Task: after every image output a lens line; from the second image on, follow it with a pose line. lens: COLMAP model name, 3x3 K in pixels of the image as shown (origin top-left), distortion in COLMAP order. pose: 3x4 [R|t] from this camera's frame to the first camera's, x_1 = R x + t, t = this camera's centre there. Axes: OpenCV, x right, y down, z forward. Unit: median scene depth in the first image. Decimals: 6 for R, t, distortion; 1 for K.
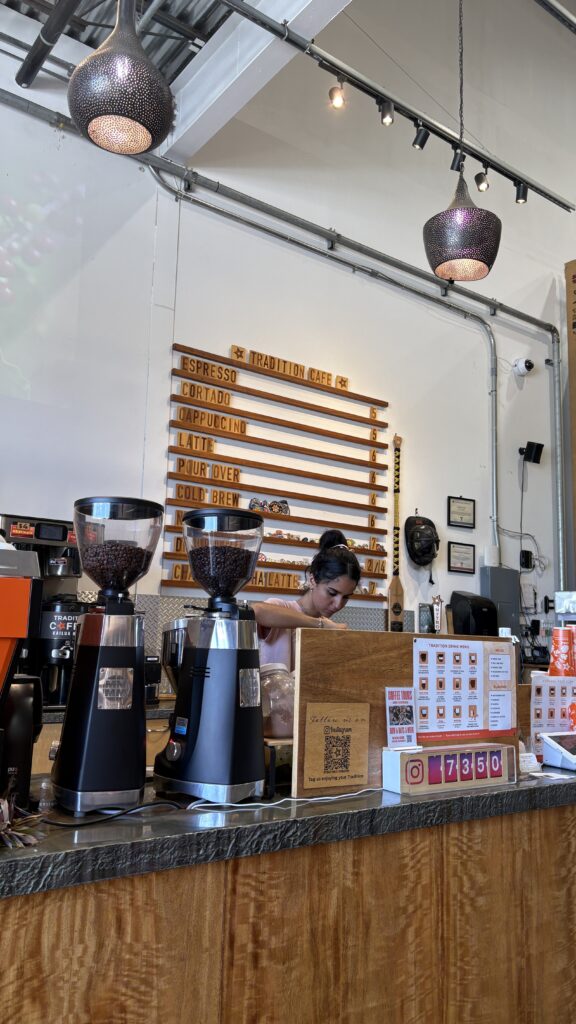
lens RADIAL K [[774.9, 0, 288.0], [0, 774.9, 512.0], [0, 0, 1]] dist [-0.002845, -0.003615]
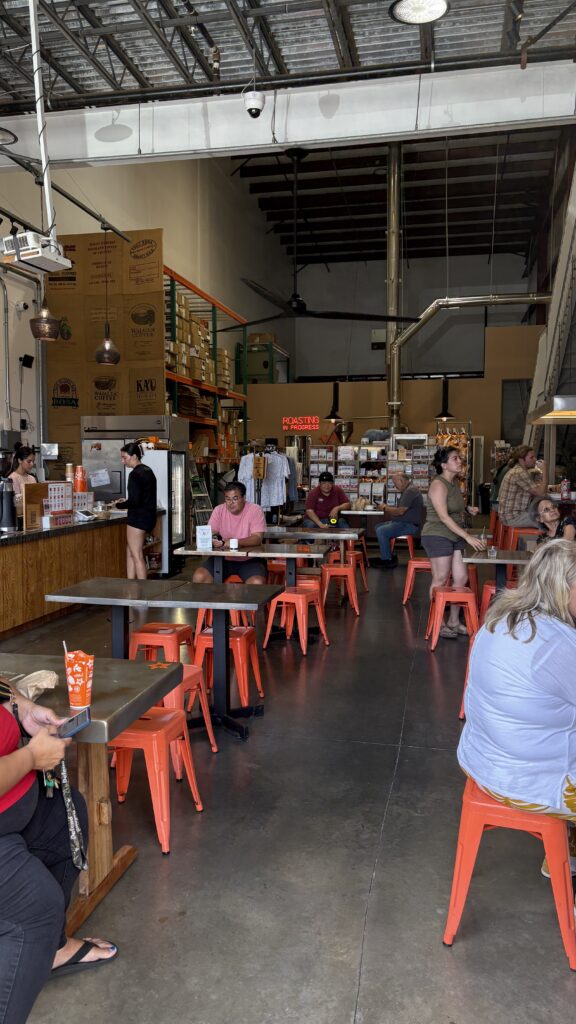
lens RADIAL K [[774.9, 0, 288.0], [0, 774.9, 512.0], [0, 0, 1]] dist [-0.002845, -0.003615]
pose [[0.744334, -0.075163, 0.663564, -0.416696], [-0.090128, 0.973248, 0.211340, -0.167578], [-0.661698, -0.217113, 0.717648, -0.678595]]
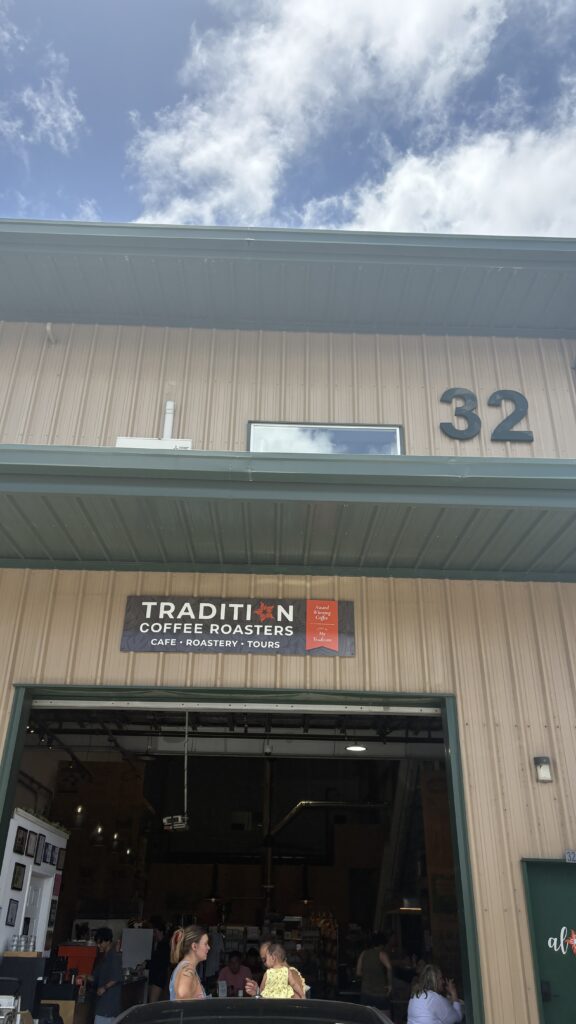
lens RADIAL K [[774.9, 0, 288.0], [0, 774.9, 512.0], [0, 0, 1]] dist [-0.002845, -0.003615]
pose [[0.573989, 0.379284, 0.725728, -1.948134], [-0.139694, 0.918626, -0.369611, -0.331248], [-0.806860, 0.110773, 0.580265, -1.375311]]
